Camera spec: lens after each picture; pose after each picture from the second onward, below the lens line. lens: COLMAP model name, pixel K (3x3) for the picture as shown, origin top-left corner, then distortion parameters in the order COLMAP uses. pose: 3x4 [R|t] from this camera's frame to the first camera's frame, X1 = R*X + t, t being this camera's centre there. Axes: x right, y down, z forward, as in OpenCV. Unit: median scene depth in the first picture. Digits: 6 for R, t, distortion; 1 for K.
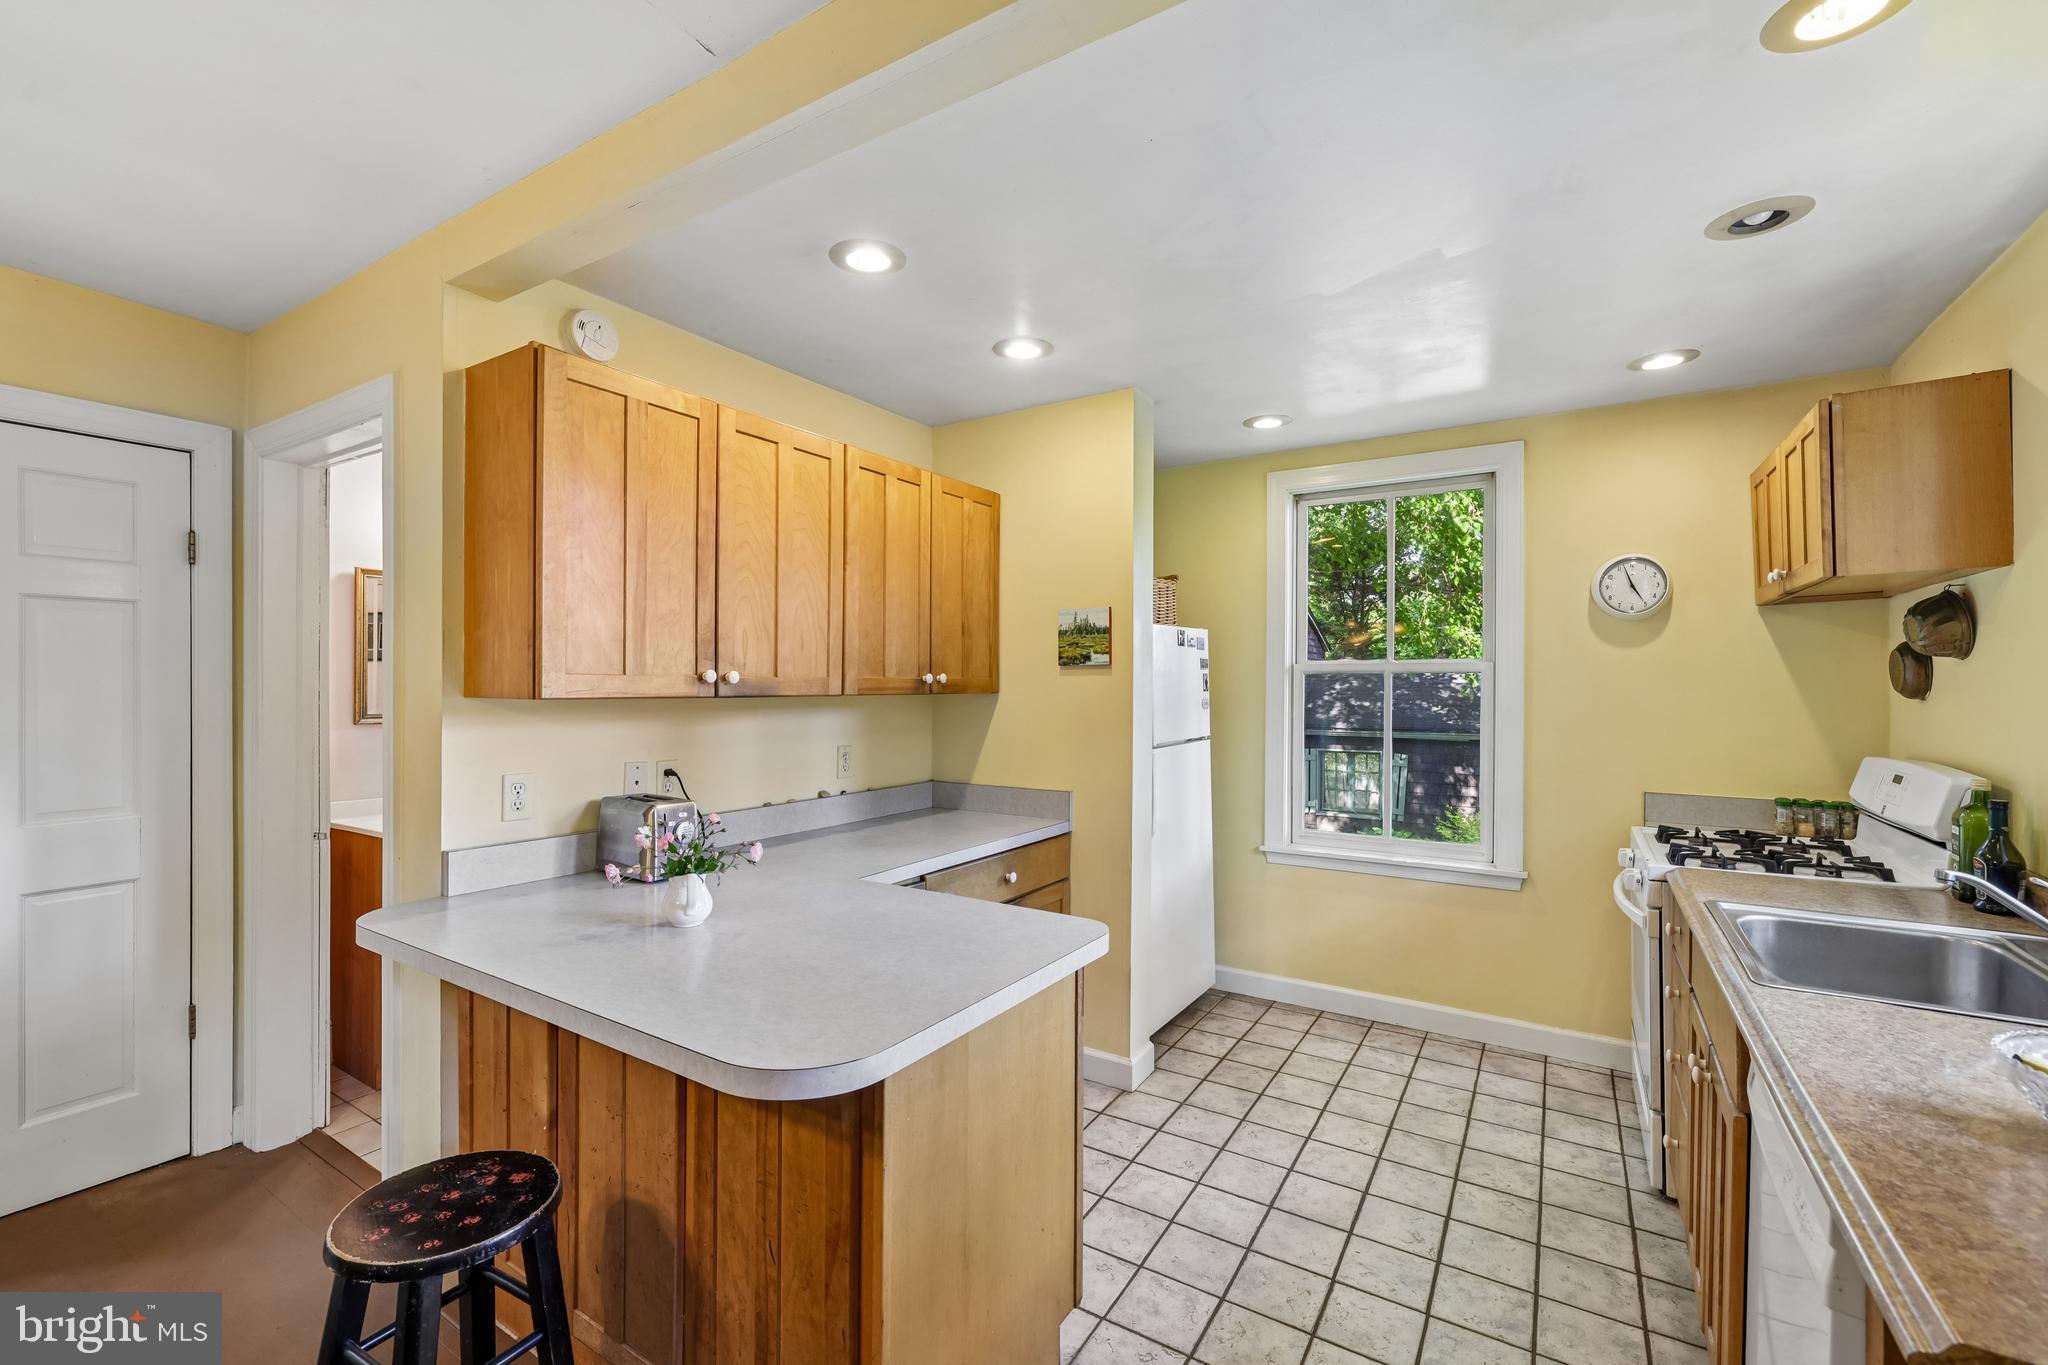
lens RADIAL K [[868.6, 0, 1013.9], [0, 868.6, 685.9], [0, 0, 1]] dist [-0.001427, 0.000762]
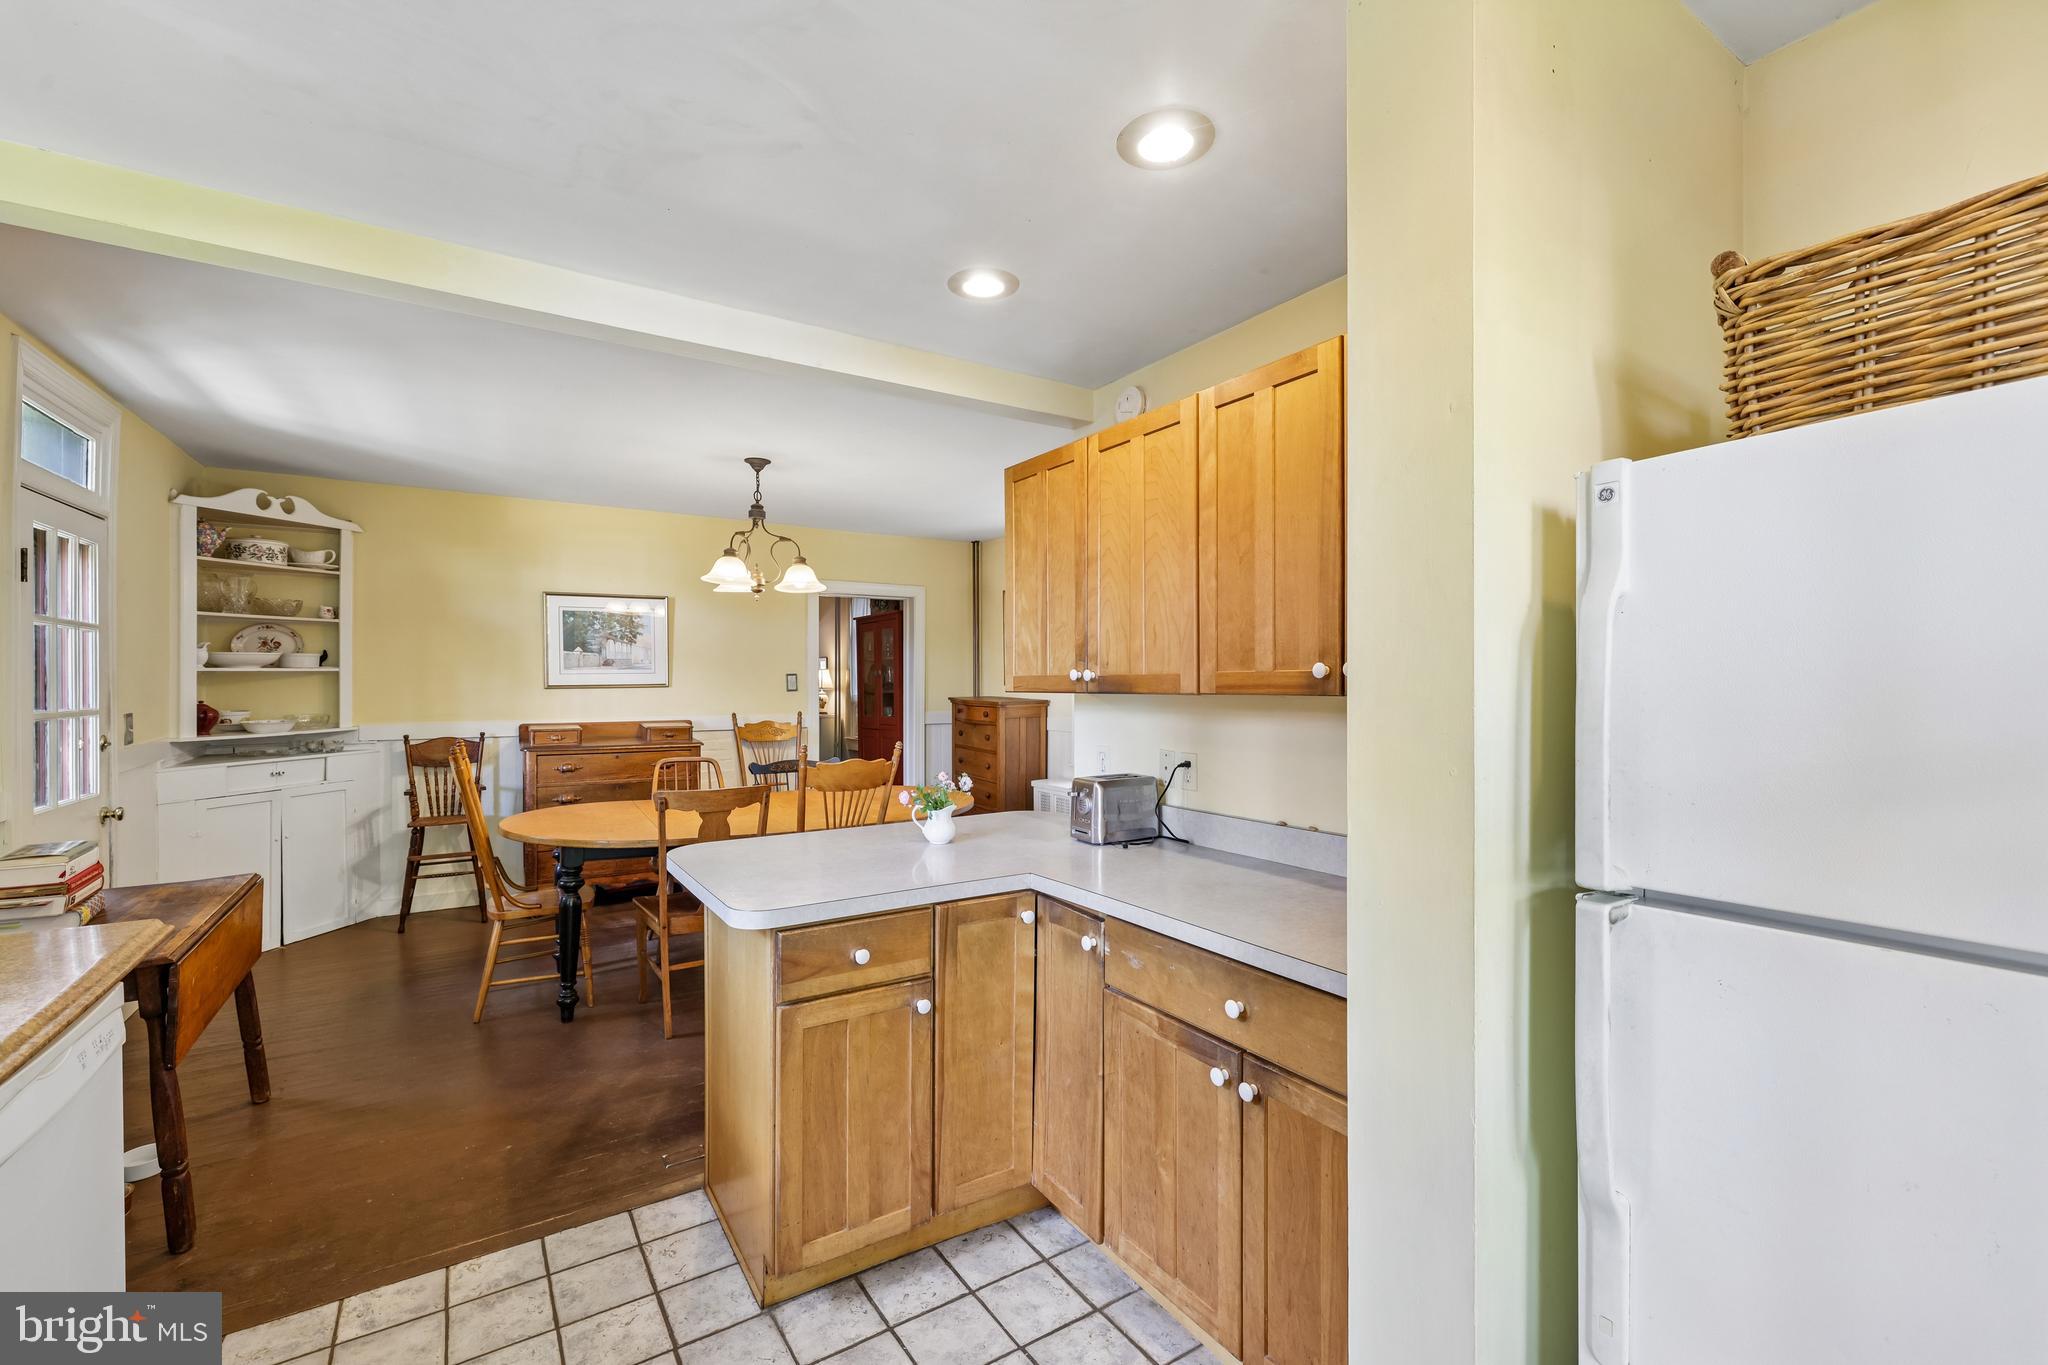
lens RADIAL K [[868.6, 0, 1018.8], [0, 868.6, 684.9], [0, 0, 1]] dist [-0.001427, 0.000762]
pose [[-0.409469, -0.003918, -0.912316, 0.522520], [-0.004338, 0.999988, -0.002348, 0.004079], [0.912314, 0.002996, -0.409481, 0.976390]]
